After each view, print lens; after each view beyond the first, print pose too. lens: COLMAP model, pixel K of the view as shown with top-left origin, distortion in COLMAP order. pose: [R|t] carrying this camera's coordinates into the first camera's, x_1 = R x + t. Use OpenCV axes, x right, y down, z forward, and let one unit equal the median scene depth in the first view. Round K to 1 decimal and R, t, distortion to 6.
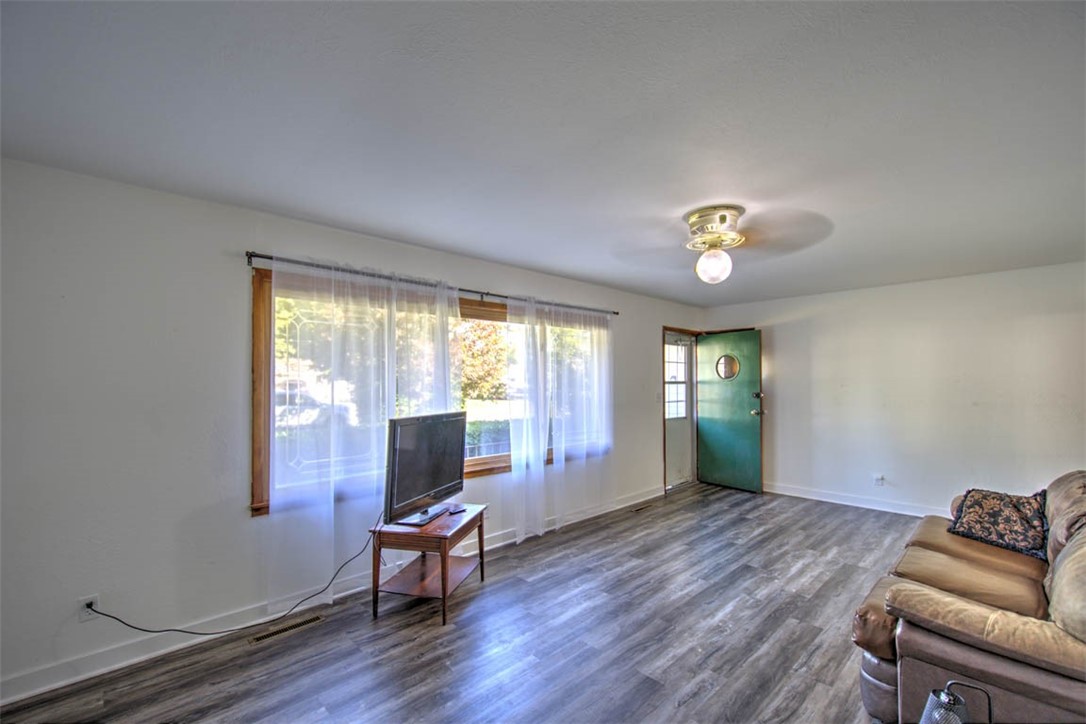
lens RADIAL K [[464.5, 0, 537.2], [0, 464.5, 367.5], [0, 0, 1]] dist [-0.000549, -0.000617]
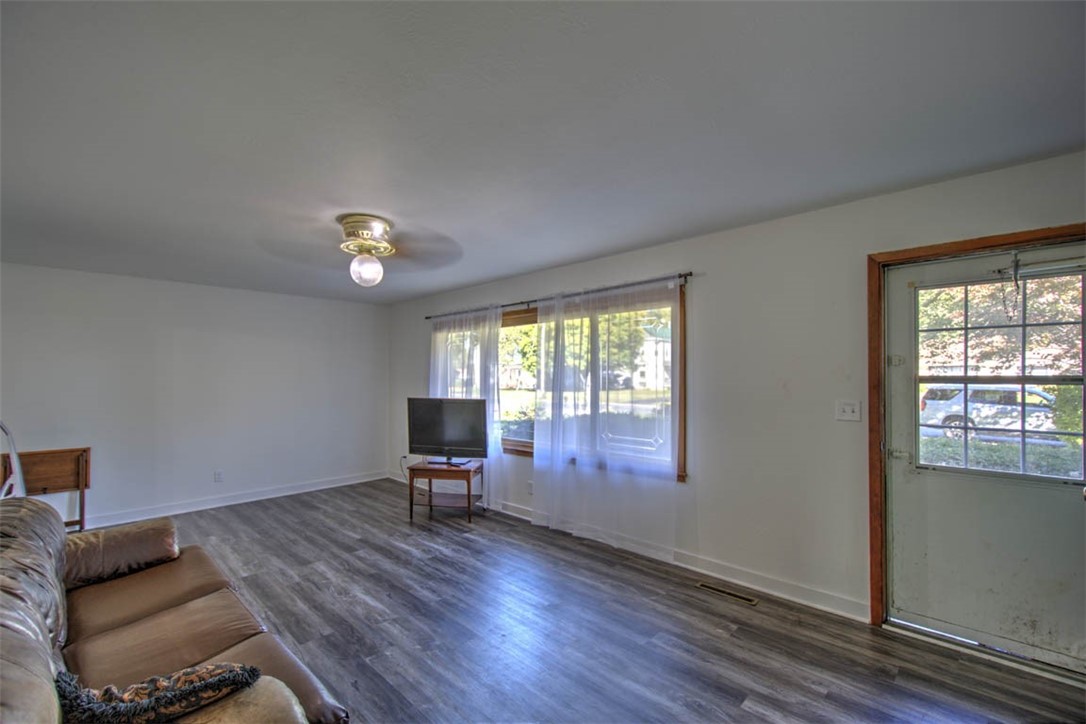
lens RADIAL K [[464.5, 0, 543.6], [0, 464.5, 366.2], [0, 0, 1]] dist [-0.000549, -0.000617]
pose [[0.046737, -0.014406, -0.998803, 1.214622], [0.033388, 0.999360, -0.012852, 0.022226], [0.998349, -0.032747, 0.047188, 1.122292]]
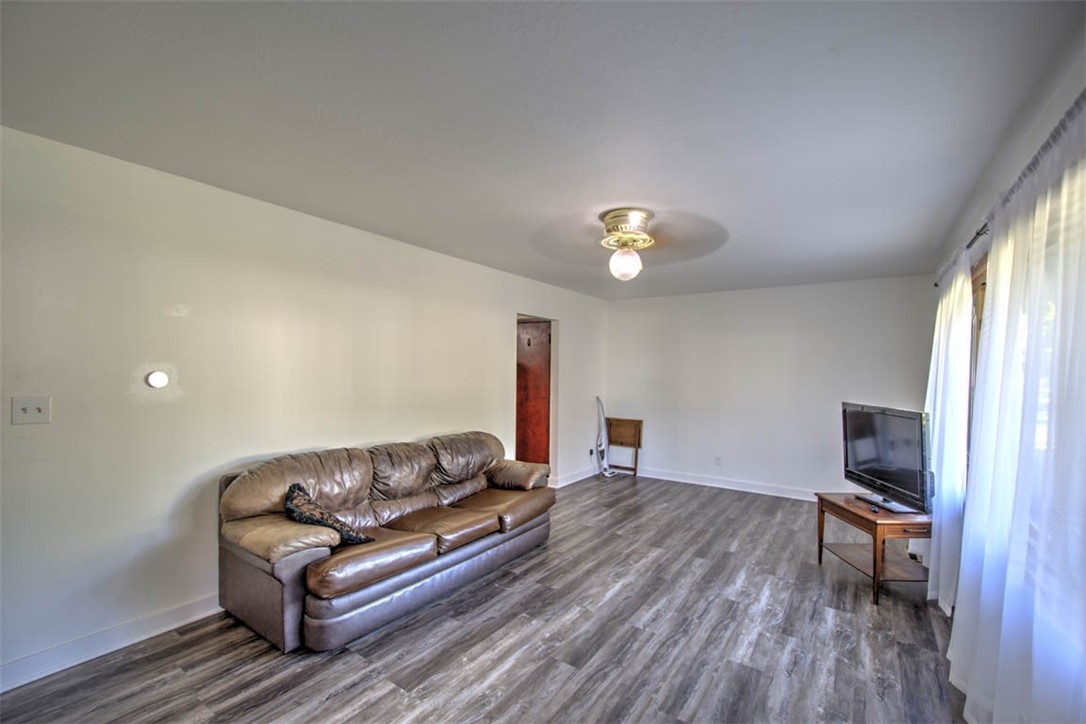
lens RADIAL K [[464.5, 0, 541.9], [0, 464.5, 372.0], [0, 0, 1]] dist [-0.000549, -0.000617]
pose [[-0.978572, -0.006087, -0.205813, 0.648193], [-0.000475, 0.999627, -0.027305, 0.046027], [0.205902, -0.026622, -0.978210, 1.666399]]
